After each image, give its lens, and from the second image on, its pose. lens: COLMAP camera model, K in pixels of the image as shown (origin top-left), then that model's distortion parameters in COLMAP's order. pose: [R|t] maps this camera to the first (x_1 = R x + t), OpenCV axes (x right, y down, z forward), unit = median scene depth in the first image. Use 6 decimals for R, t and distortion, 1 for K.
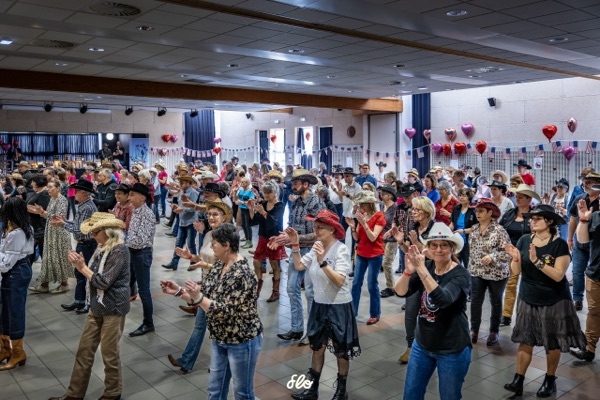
lens RADIAL K [[530.4, 0, 300.2], [0, 530.4, 199.1], [0, 0, 1]] dist [-0.076648, -0.001238]
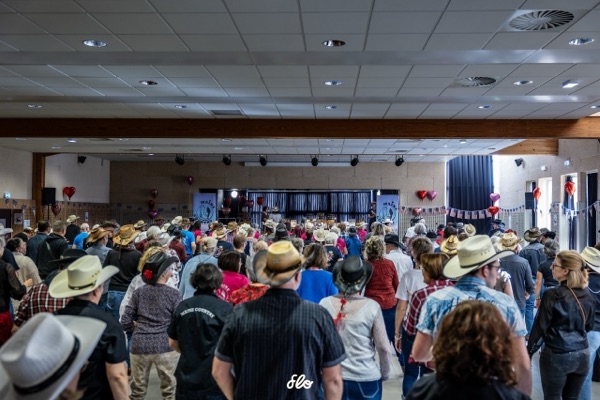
lens RADIAL K [[608.0, 0, 300.3], [0, 608.0, 200.8], [0, 0, 1]] dist [-0.053320, 0.000000]
pose [[0.740594, -0.009968, -0.671879, 0.254219], [-0.062314, 0.994562, -0.083443, -0.021340], [0.669058, 0.103664, 0.735945, 0.234911]]
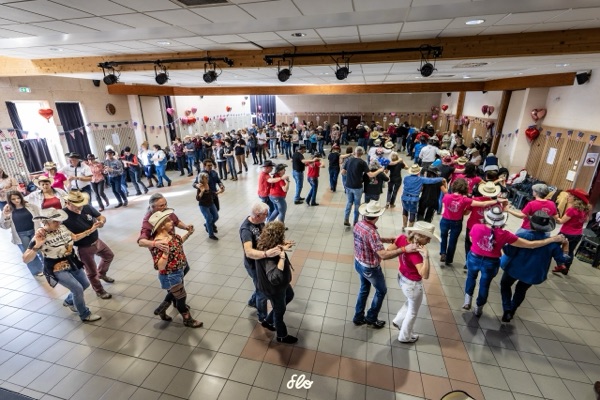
lens RADIAL K [[270.3, 0, 301.5], [0, 270.3, 202.7], [0, 0, 1]] dist [-0.003908, -0.000065]
pose [[-0.596959, -0.261436, 0.758480, -0.523381], [0.081144, 0.920891, 0.381281, -0.115149], [-0.798158, 0.289155, -0.528520, 0.920559]]
